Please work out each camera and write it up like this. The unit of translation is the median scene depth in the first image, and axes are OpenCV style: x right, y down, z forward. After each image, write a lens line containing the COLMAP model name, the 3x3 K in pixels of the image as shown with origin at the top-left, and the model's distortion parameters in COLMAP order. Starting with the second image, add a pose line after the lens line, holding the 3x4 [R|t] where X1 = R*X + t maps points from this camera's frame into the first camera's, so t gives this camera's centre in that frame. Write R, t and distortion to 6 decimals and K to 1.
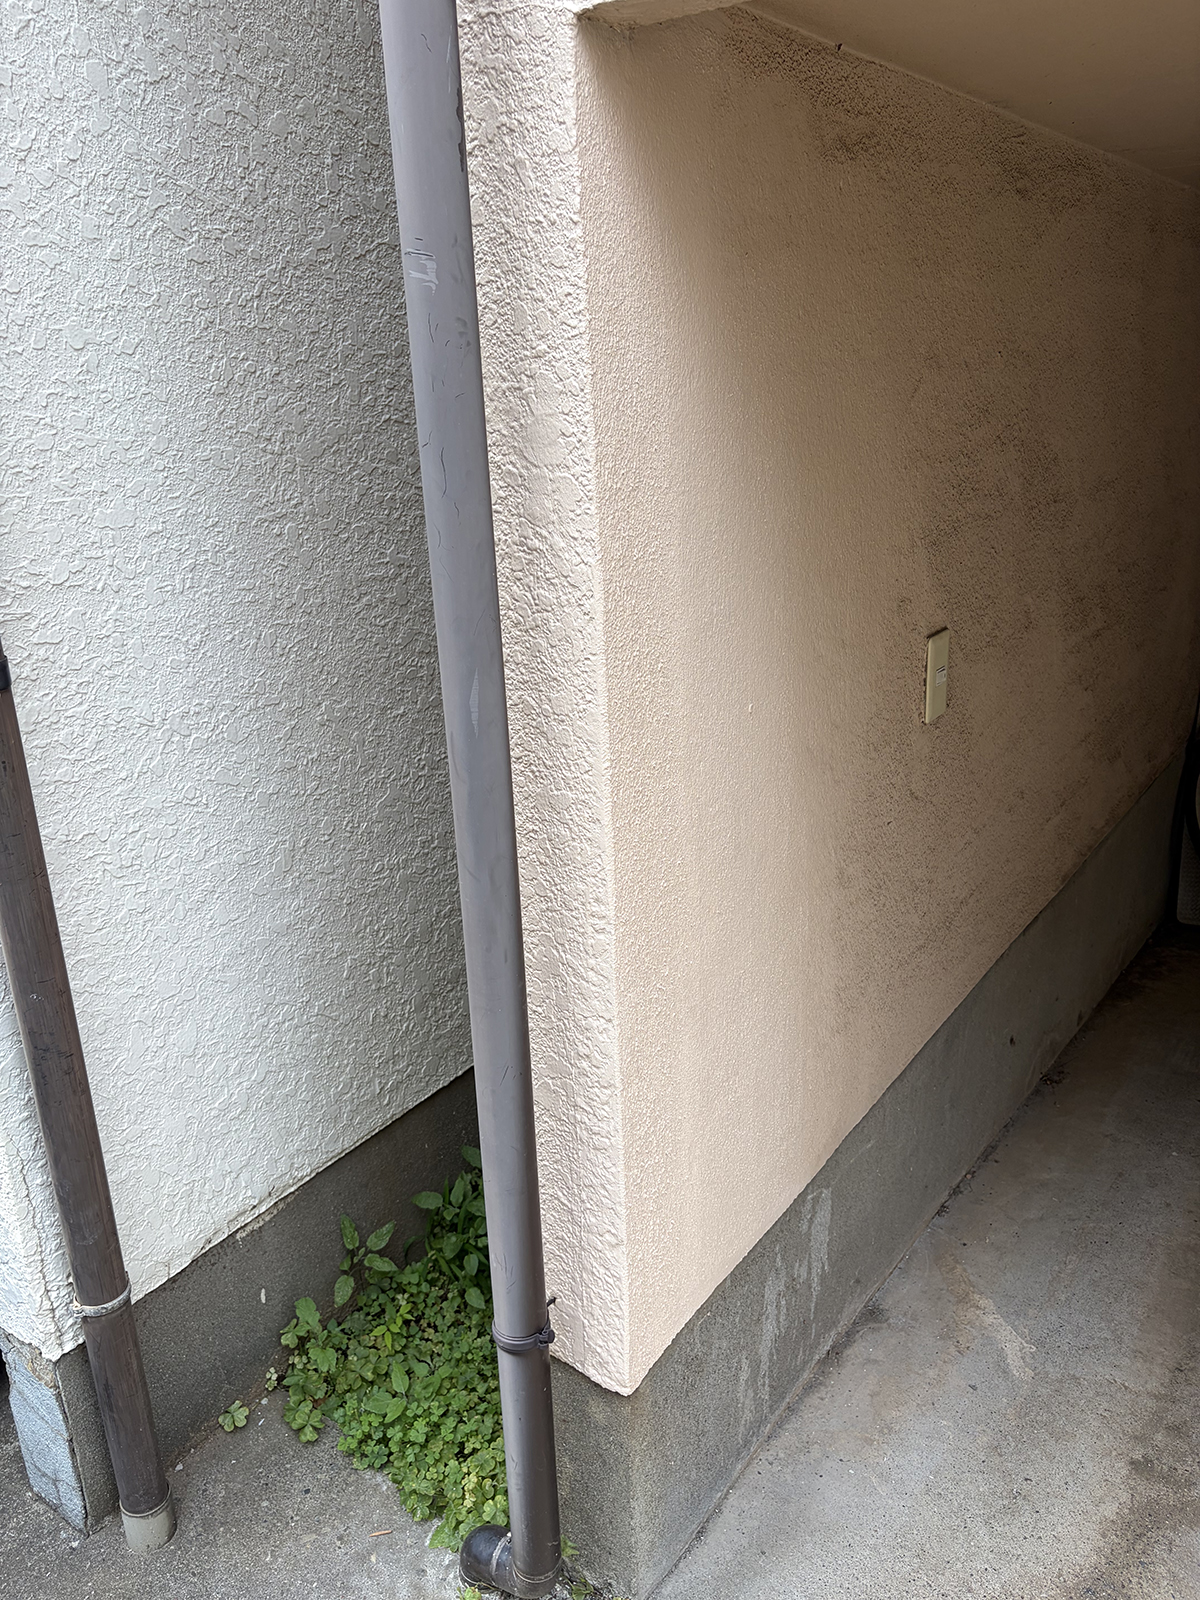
lens RADIAL K [[1233.2, 0, 599.8], [0, 1233.2, 808.0], [0, 0, 1]] dist [0.032310, -0.039305]
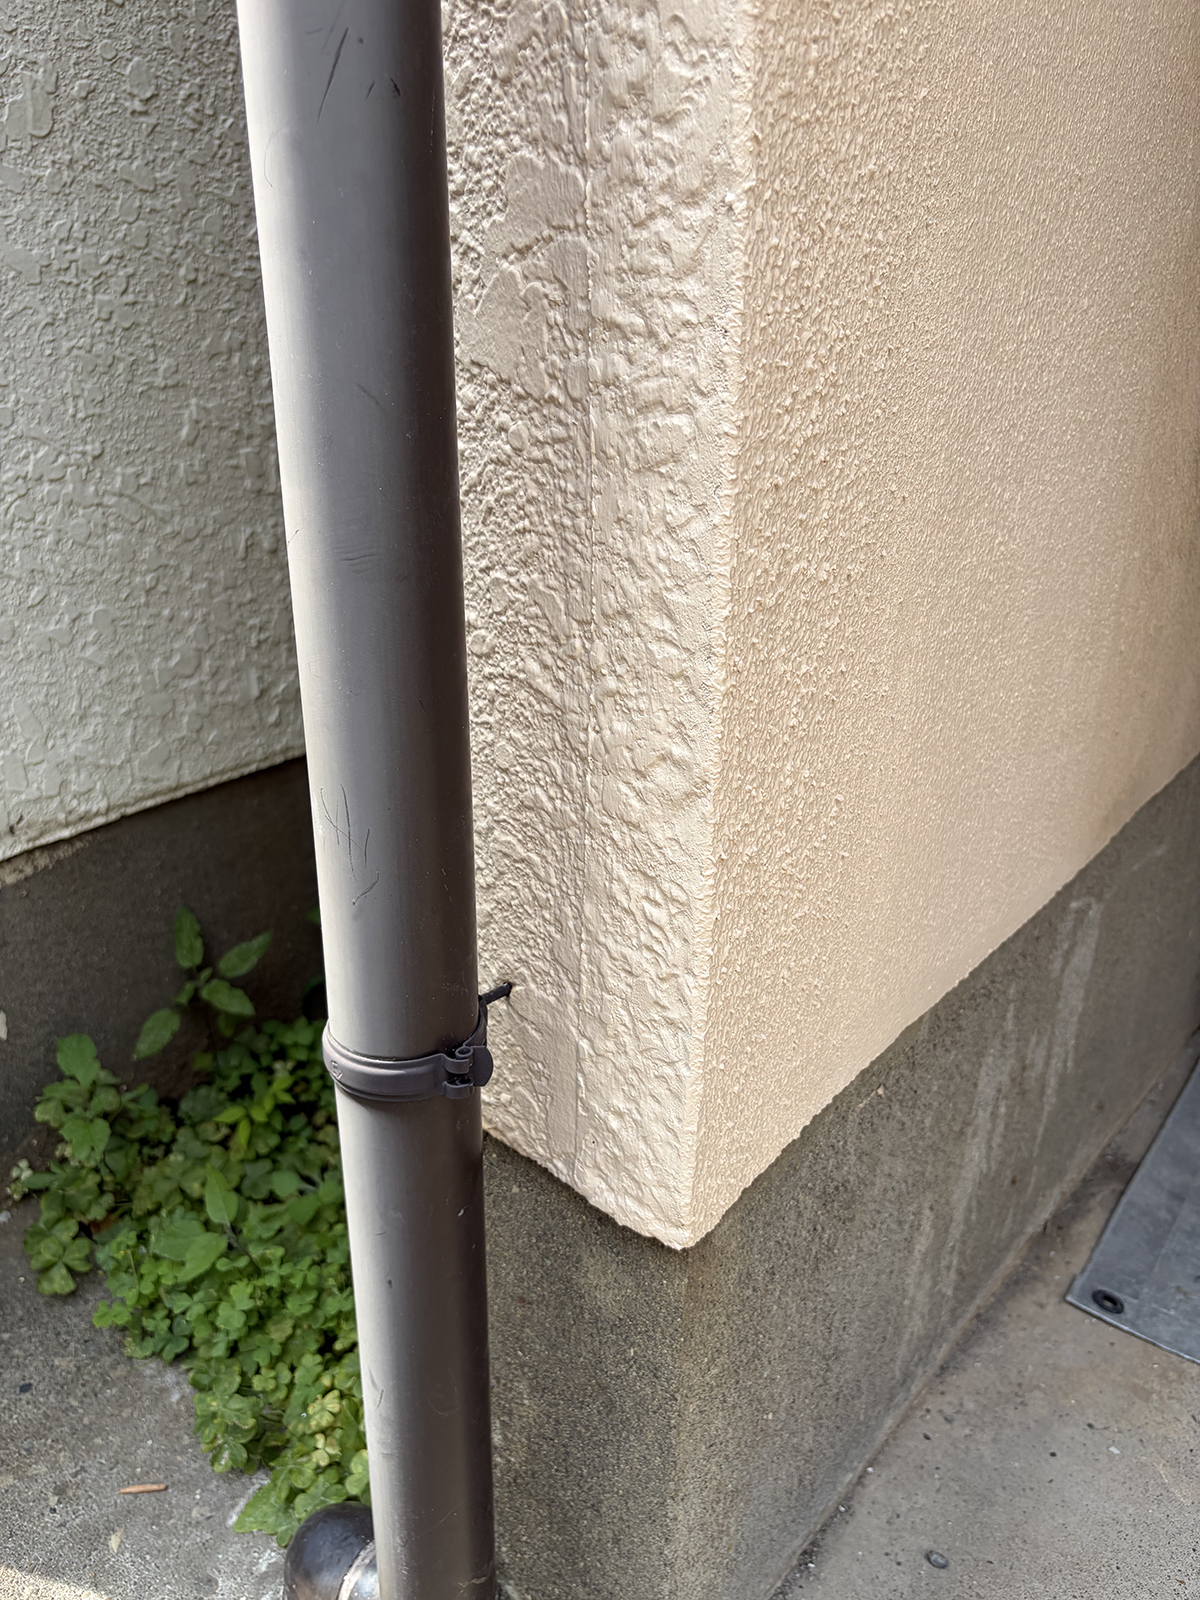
lens RADIAL K [[1233.2, 0, 608.4], [0, 1233.2, 791.4], [0, 0, 1]] dist [0.032310, -0.039305]
pose [[0.996397, 0.071605, -0.045454, 0.006323], [-0.068631, 0.995592, 0.063926, 0.284527], [0.049831, -0.060576, 0.996919, 0.573879]]
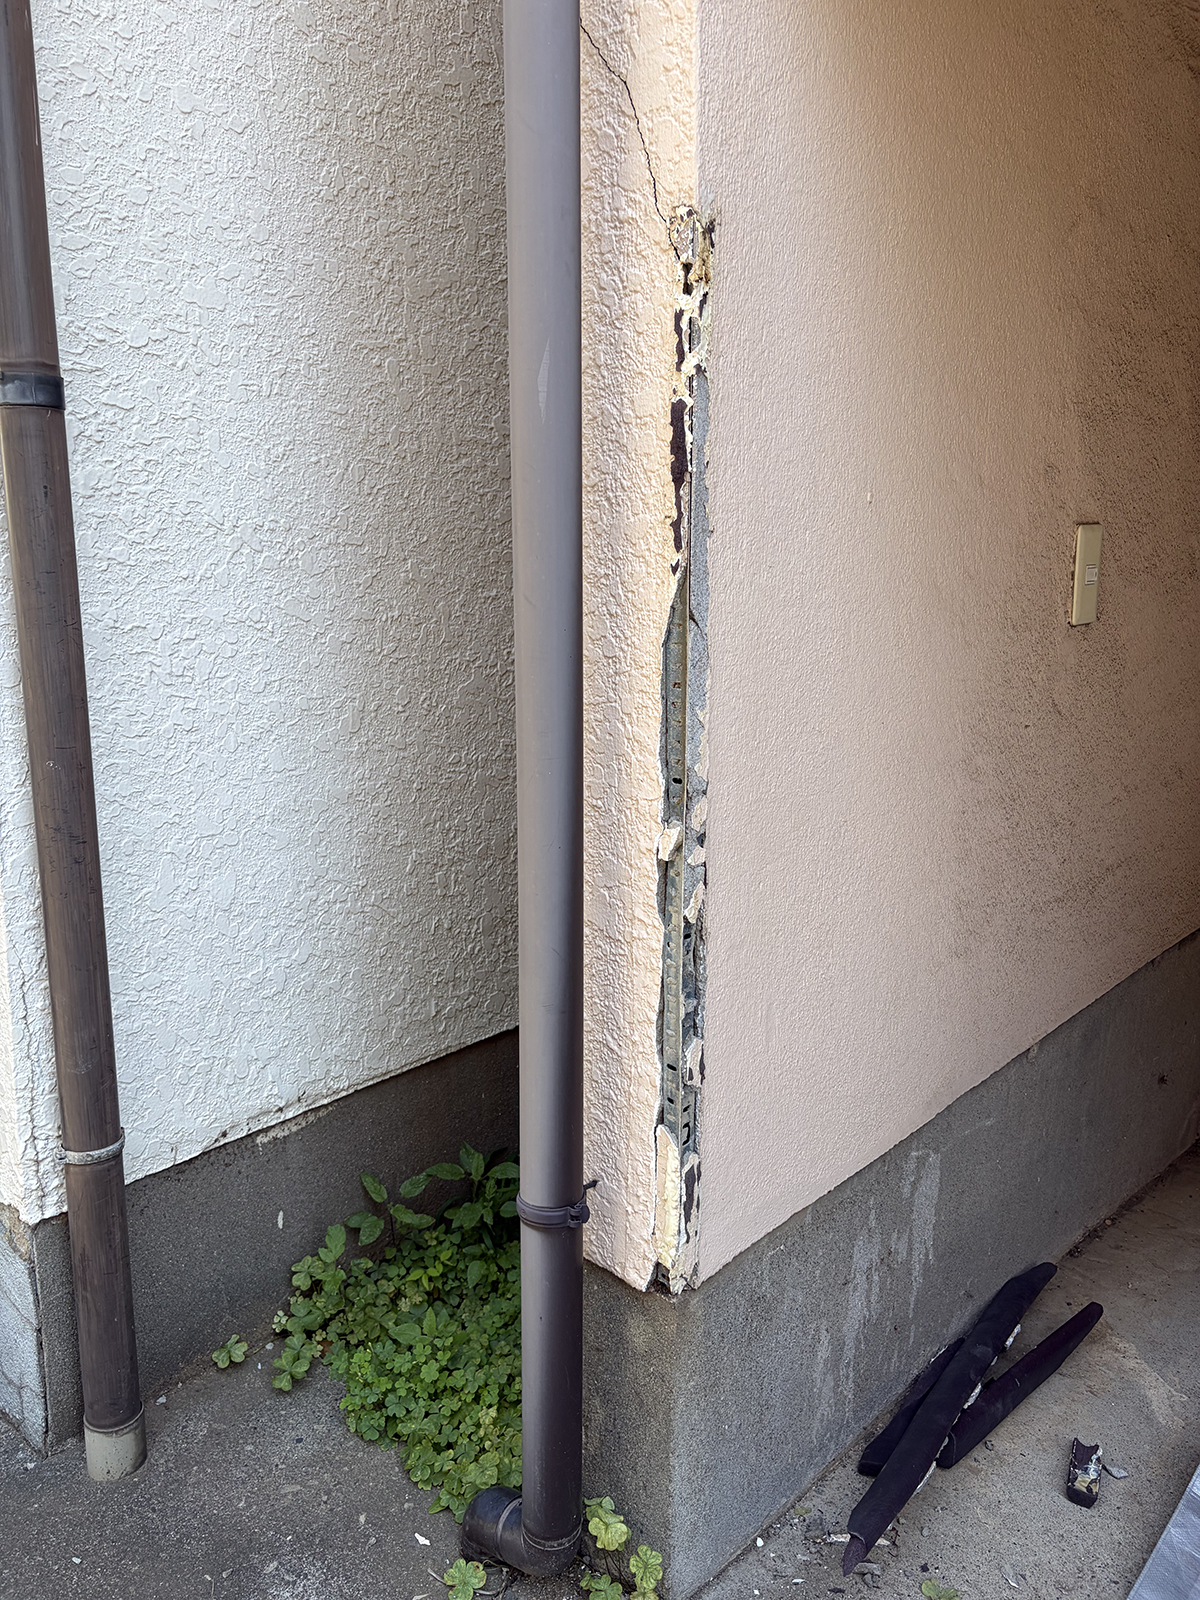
lens RADIAL K [[1233.2, 0, 610.2], [0, 1233.2, 803.9], [0, 0, 1]] dist [0.032310, -0.039305]
pose [[0.992623, 0.065323, -0.102139, 0.038705], [-0.078380, 0.988472, -0.129540, 0.230915], [0.092499, 0.136590, 0.986300, 0.127931]]
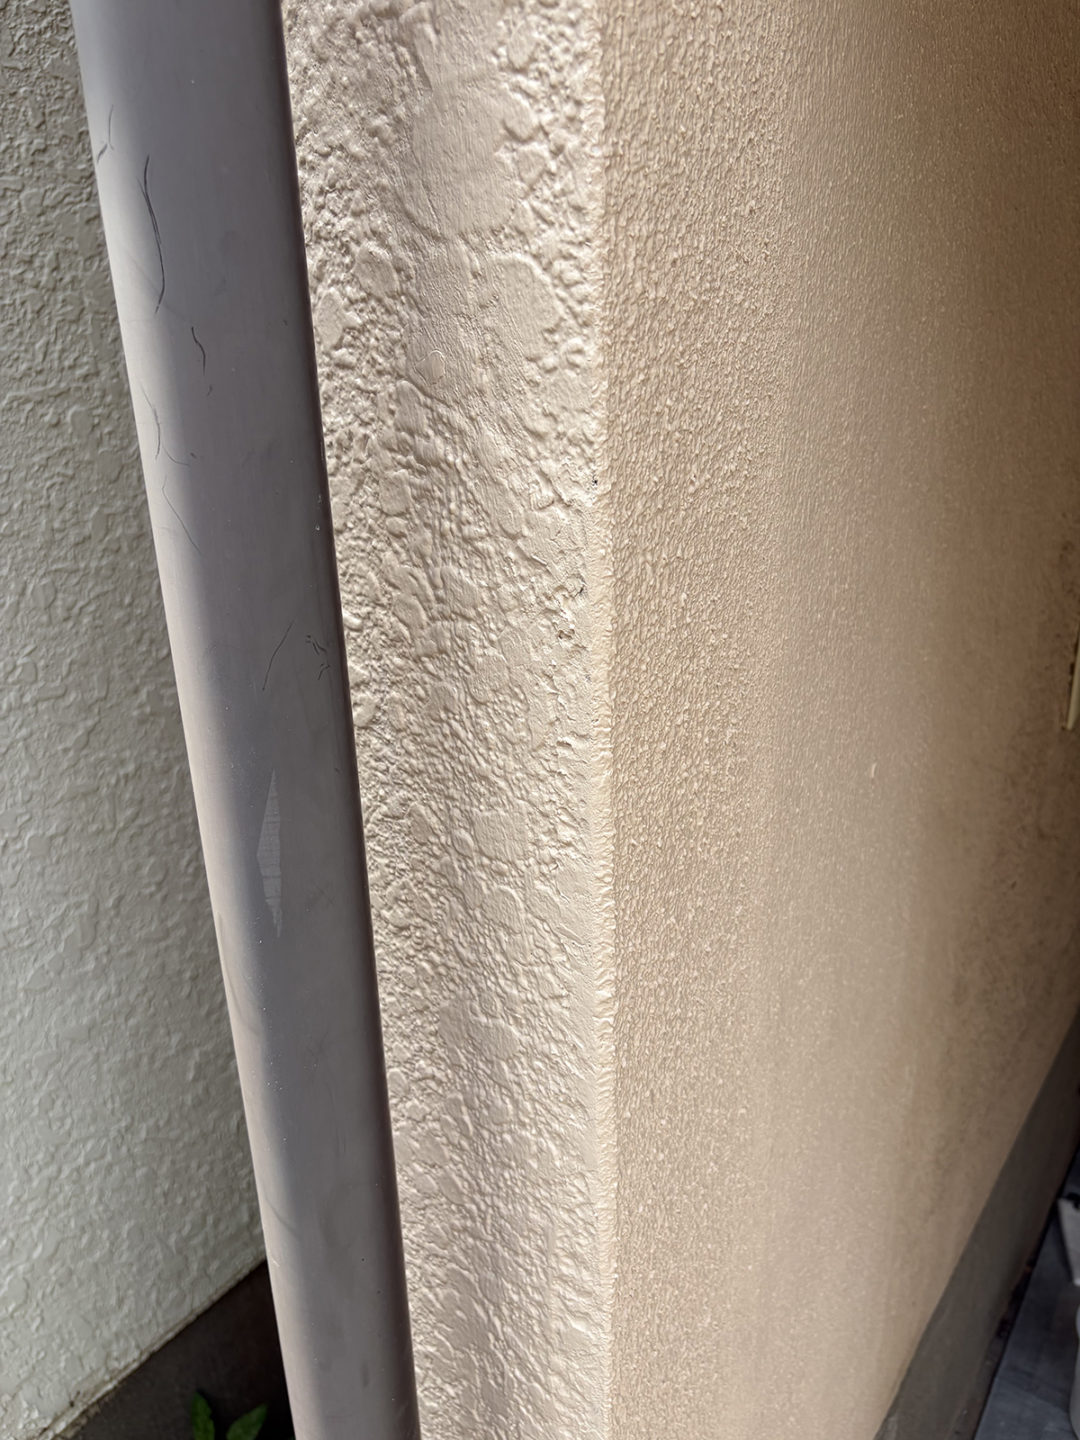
lens RADIAL K [[1109.9, 0, 543.9], [0, 1109.9, 711.6], [0, 0, 1]] dist [0.032310, -0.039305]
pose [[0.999768, 0.018368, -0.011233, -0.009313], [-0.018086, 0.999532, 0.024654, -0.100908], [0.011680, -0.024445, 0.999633, 0.466022]]
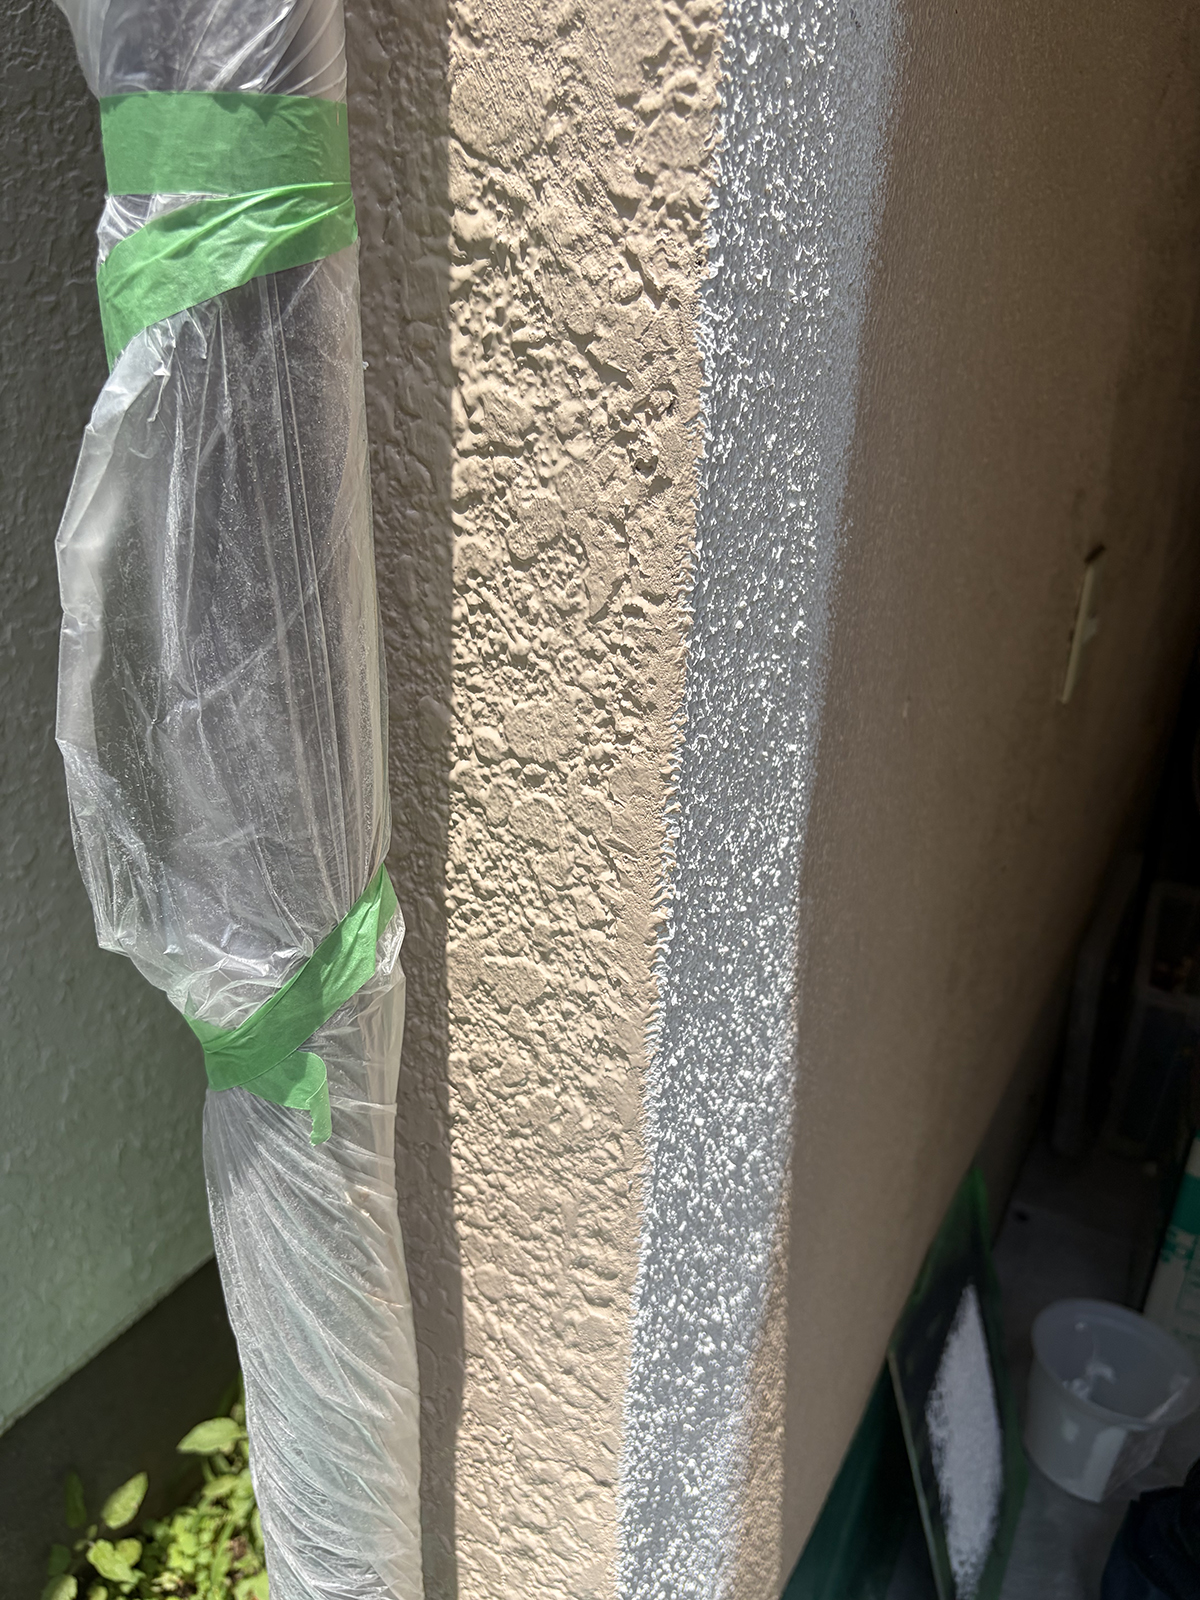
lens RADIAL K [[1233.2, 0, 599.7], [0, 1233.2, 797.4], [0, 0, 1]] dist [0.032310, -0.039305]
pose [[0.991634, 0.028835, 0.125820, -0.041942], [-0.038617, 0.996359, 0.076013, -0.069050], [-0.123170, -0.080236, 0.989137, 0.486152]]
